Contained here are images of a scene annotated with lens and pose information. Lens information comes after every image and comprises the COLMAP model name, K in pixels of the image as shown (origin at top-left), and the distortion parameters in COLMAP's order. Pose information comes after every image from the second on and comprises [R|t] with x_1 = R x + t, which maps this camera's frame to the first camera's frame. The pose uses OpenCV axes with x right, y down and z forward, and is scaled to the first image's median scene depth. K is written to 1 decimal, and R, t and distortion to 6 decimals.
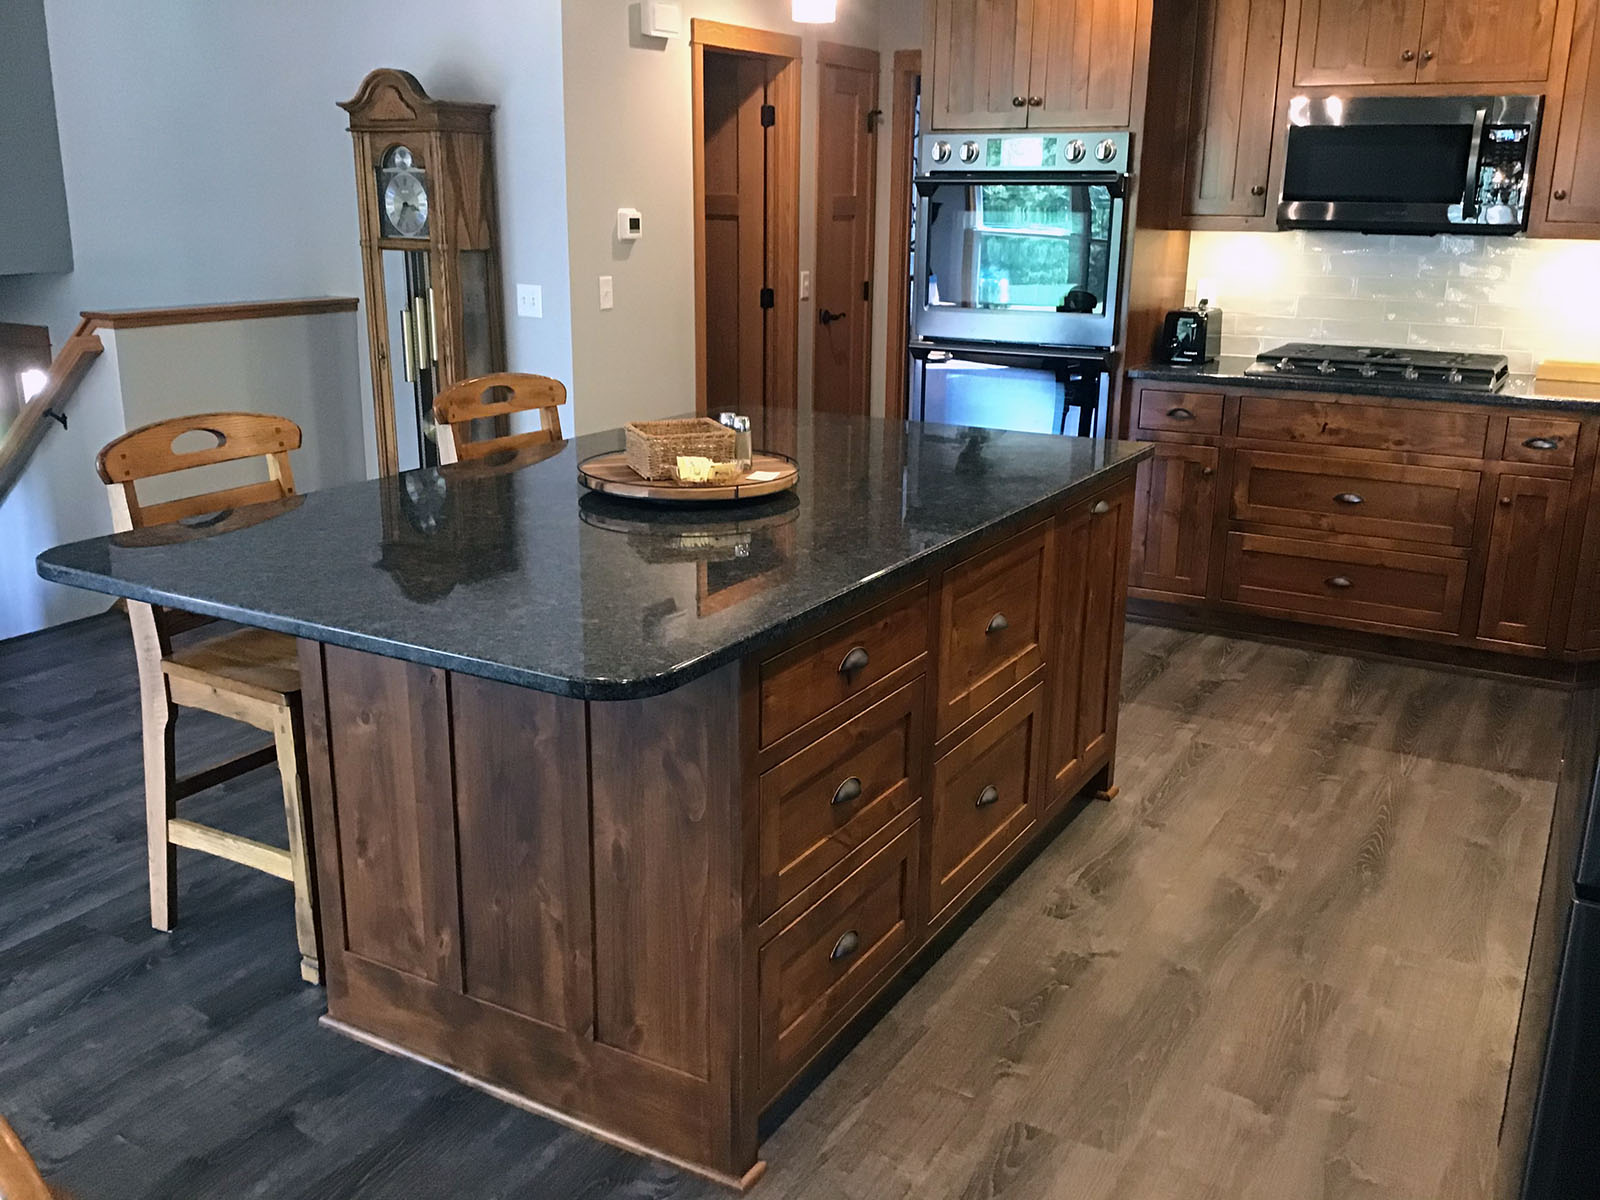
lens RADIAL K [[1429.8, 0, 800.0], [0, 1429.8, 600.0], [0, 0, 1]] dist [0.113488, -0.202120]
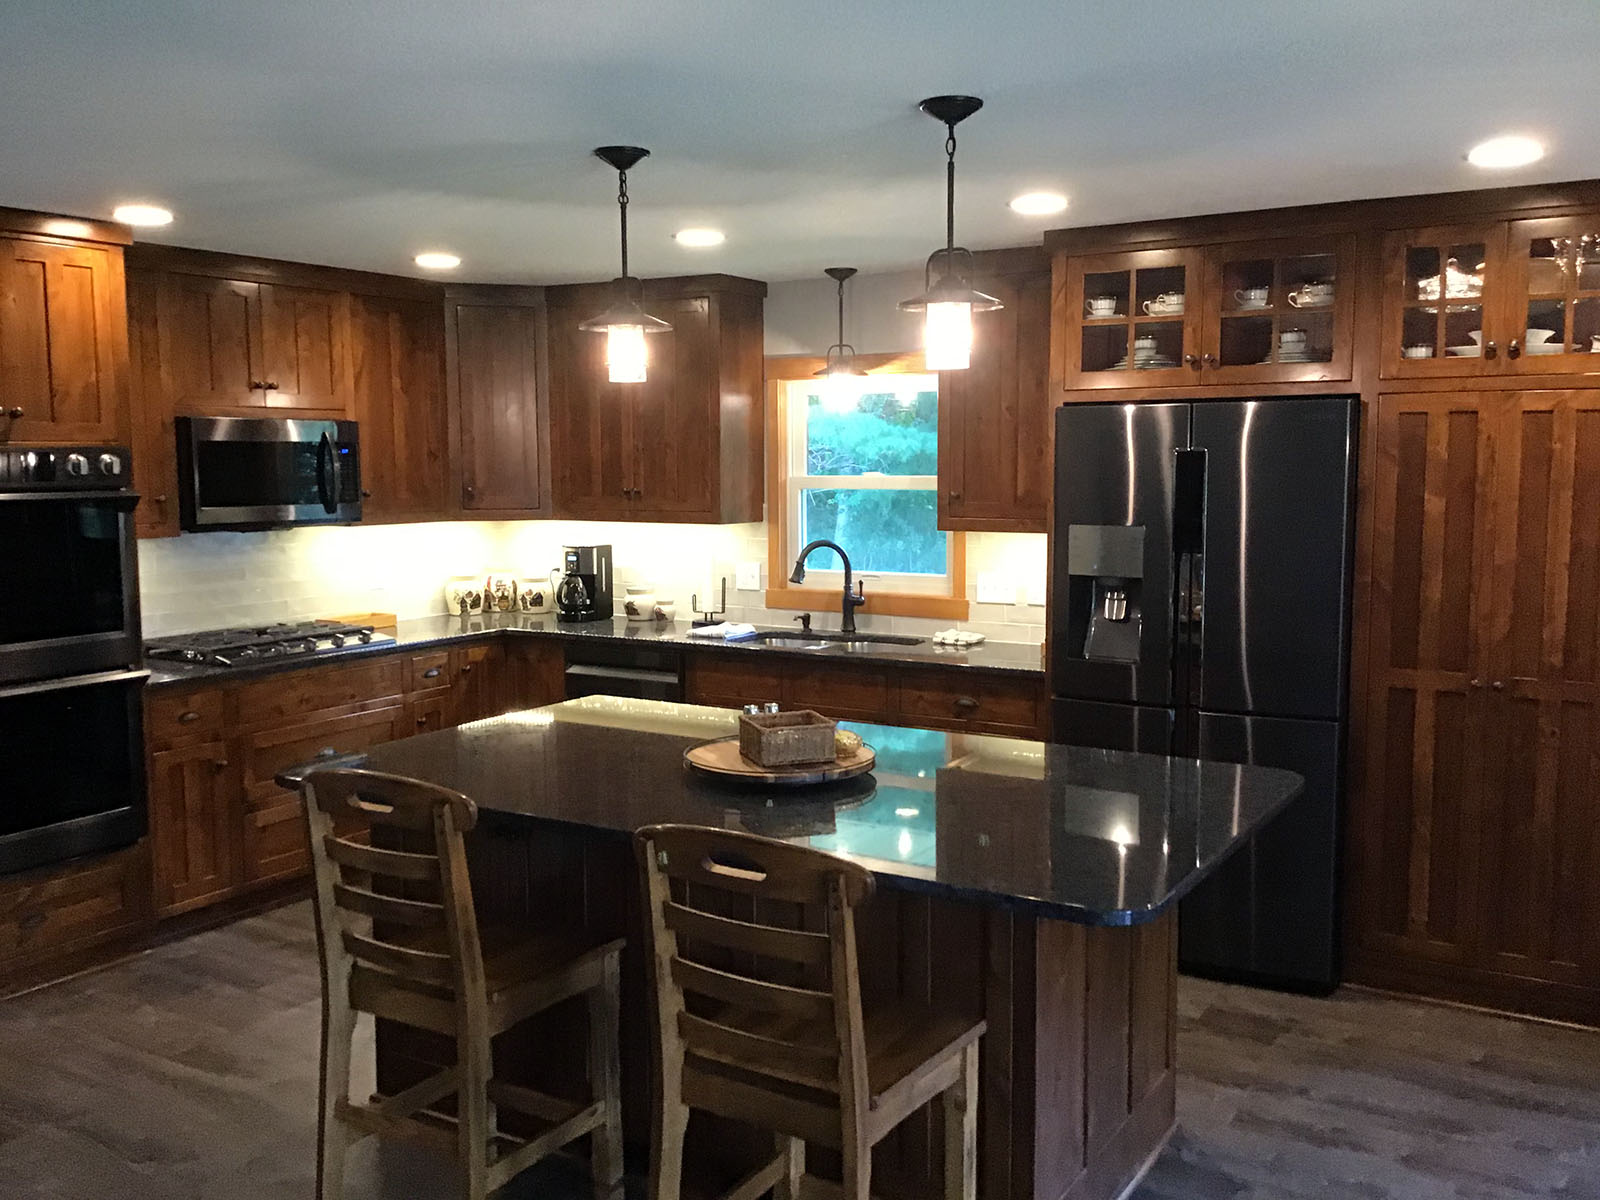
lens RADIAL K [[1429.8, 0, 800.0], [0, 1429.8, 600.0], [0, 0, 1]] dist [0.113488, -0.202120]
pose [[0.017400, -0.112944, 0.993449, -0.730253], [0.284112, 0.953200, 0.103392, -0.194727], [-0.958633, 0.280452, 0.048674, 0.539386]]
